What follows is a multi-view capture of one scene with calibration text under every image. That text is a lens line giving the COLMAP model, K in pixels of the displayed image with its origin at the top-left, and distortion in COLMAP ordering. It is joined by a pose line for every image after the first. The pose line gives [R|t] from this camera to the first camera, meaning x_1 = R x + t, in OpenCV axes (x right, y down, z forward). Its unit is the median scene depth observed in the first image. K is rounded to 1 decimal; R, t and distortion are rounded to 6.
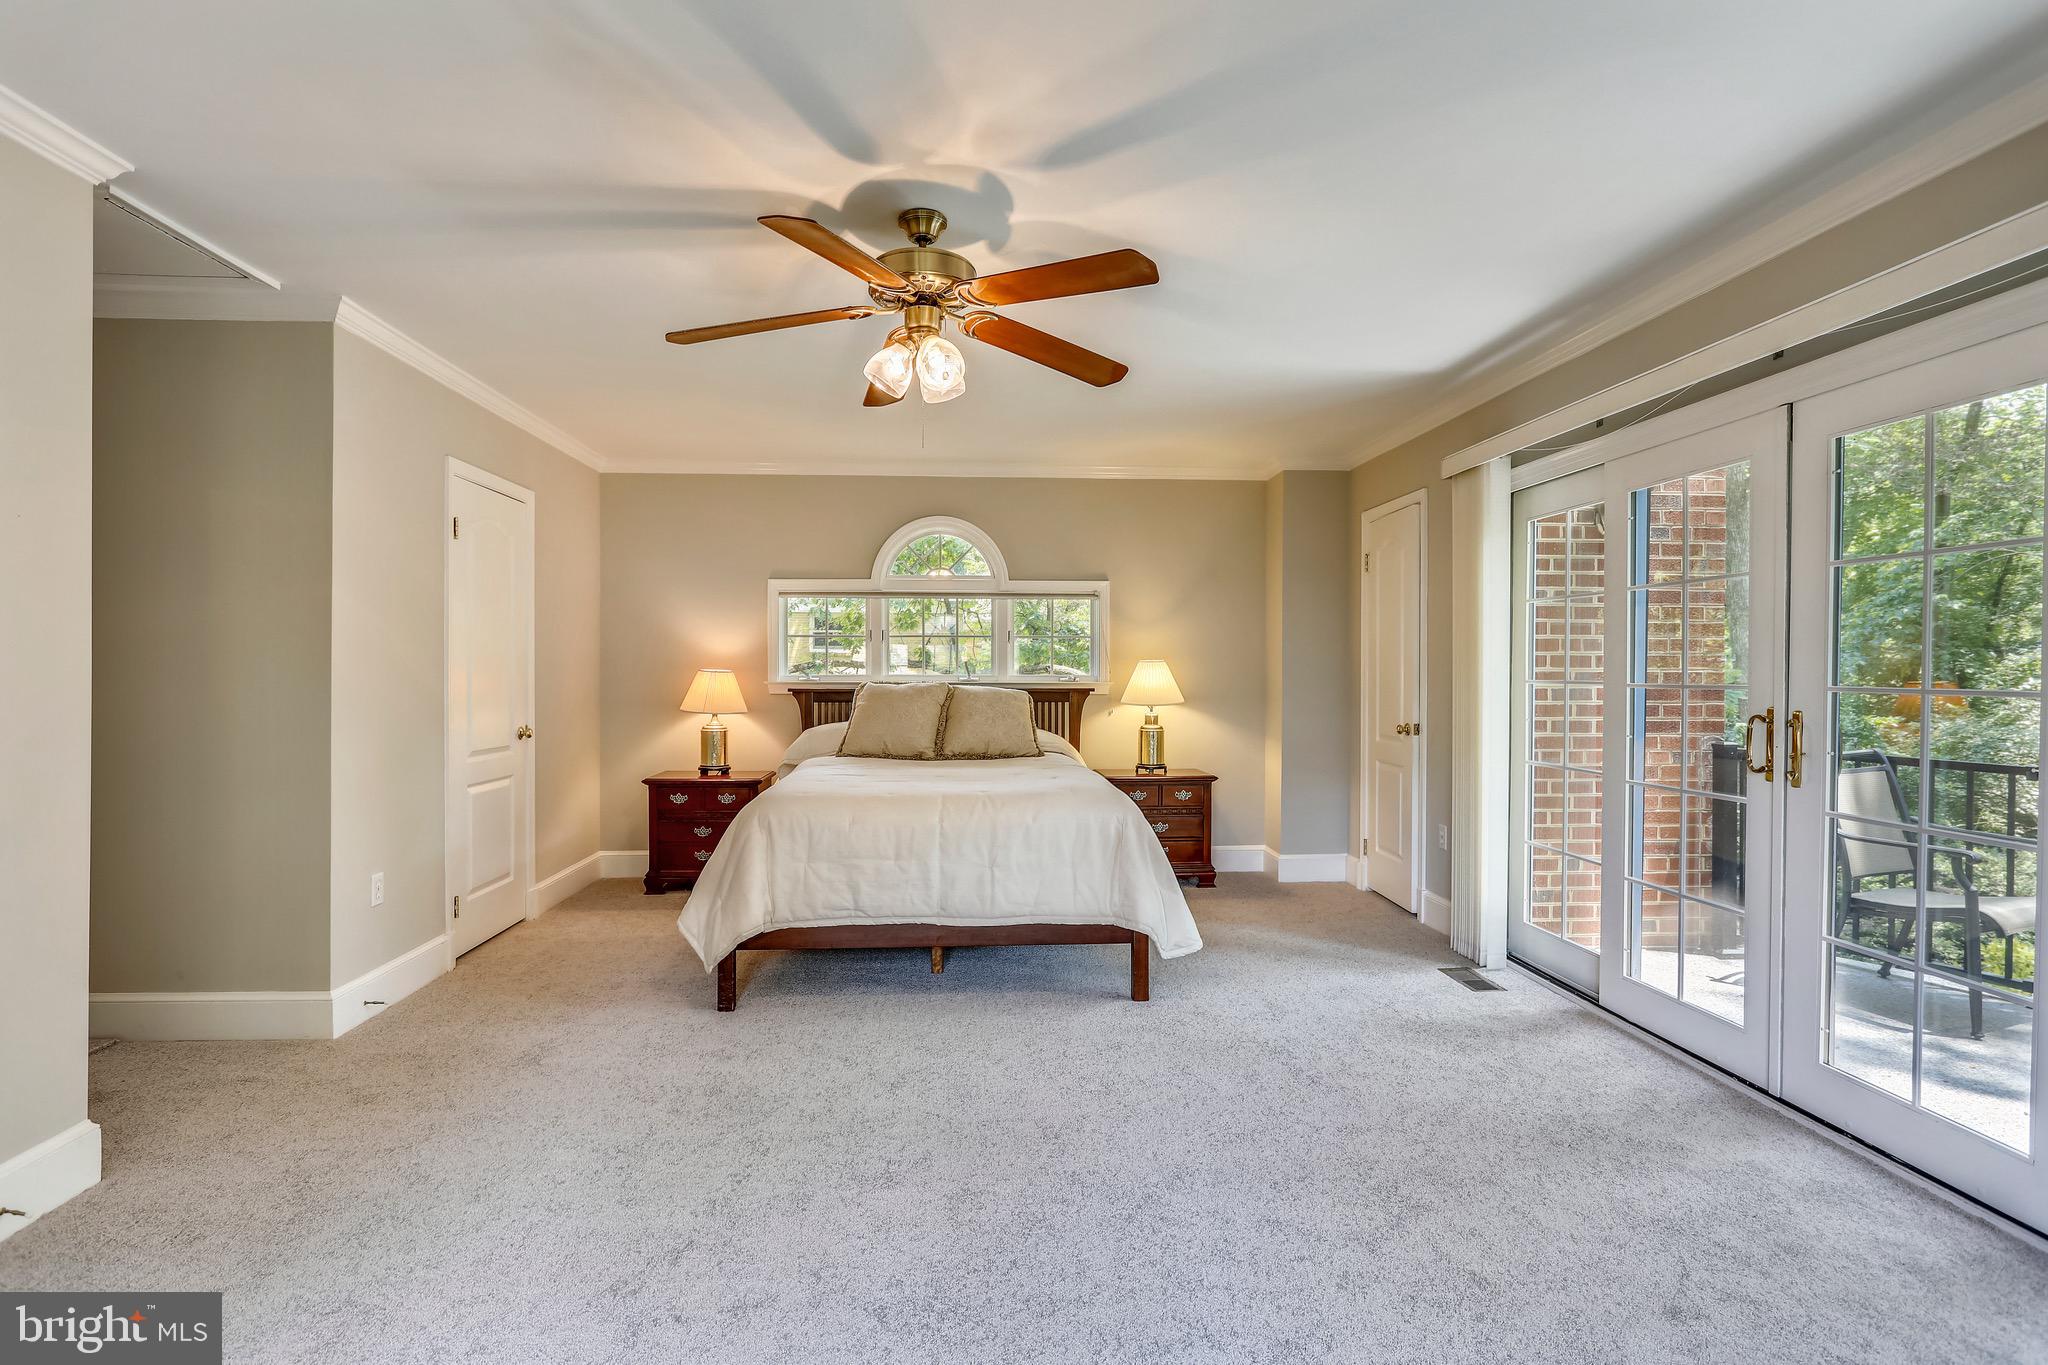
lens RADIAL K [[980.2, 0, 1015.5], [0, 980.2, 676.1], [0, 0, 1]] dist [-0.006357, 0.002157]
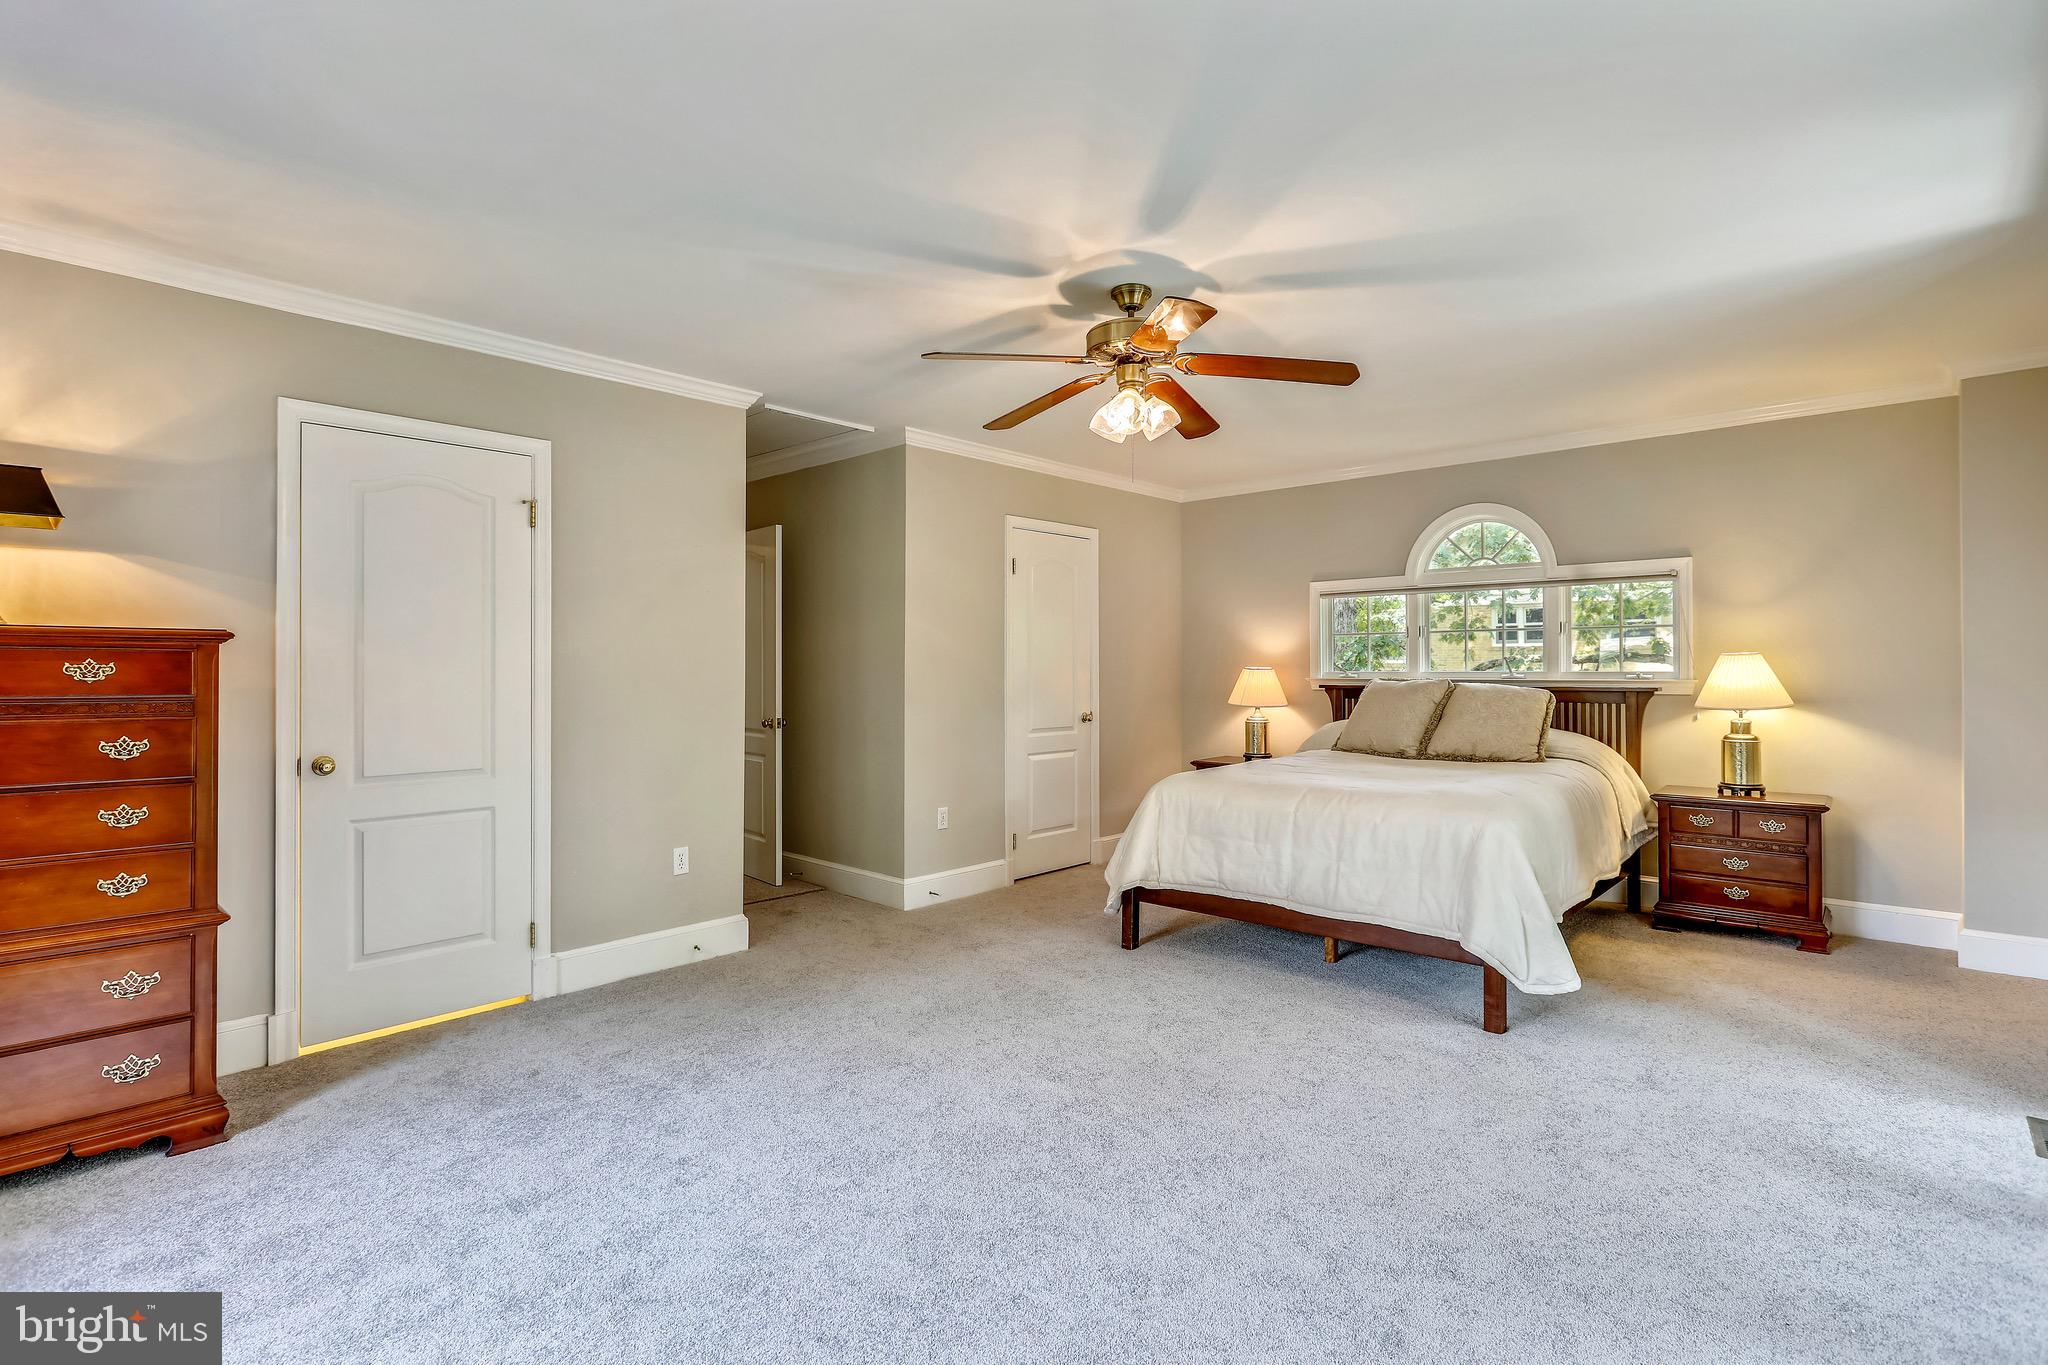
lens RADIAL K [[989.4, 0, 1047.7], [0, 989.4, 656.1], [0, 0, 1]] dist [-0.020098, 0.014085]
pose [[0.697366, -0.012410, -0.716608, 0.497137], [0.000878, 0.999864, -0.016461, -0.001557], [0.716715, 0.010850, 0.697282, 0.066133]]
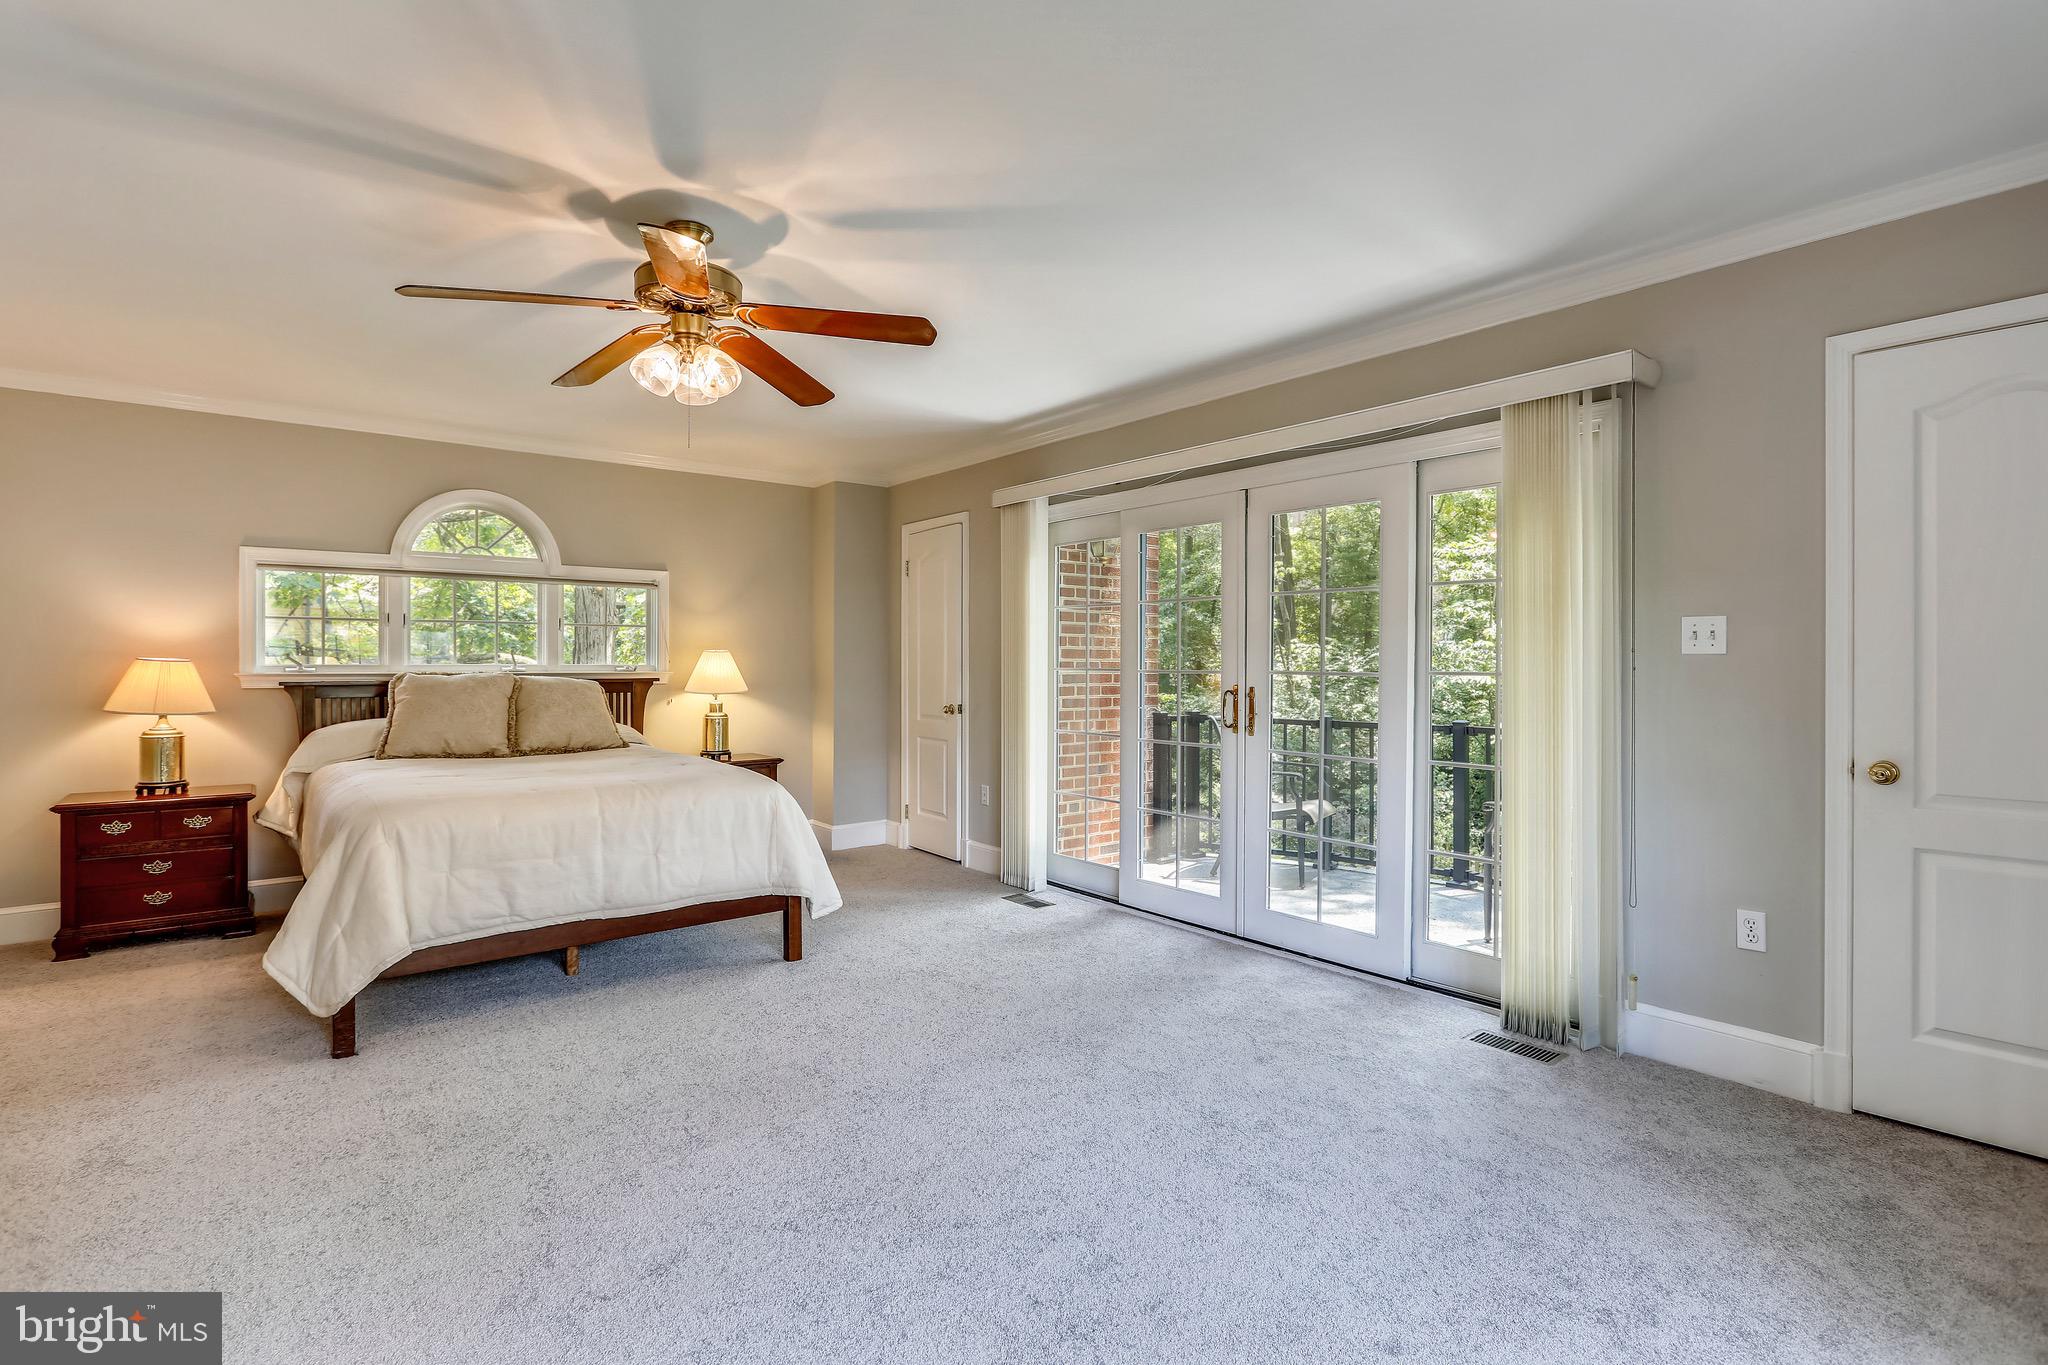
lens RADIAL K [[966.2, 0, 1037.3], [0, 966.2, 661.4], [0, 0, 1]] dist [-0.002712, 0.001107]
pose [[0.810823, 0.001054, 0.585290, -0.286496], [0.001922, 0.999988, -0.004462, 0.000855], [-0.585288, 0.004743, 0.810812, -0.040229]]
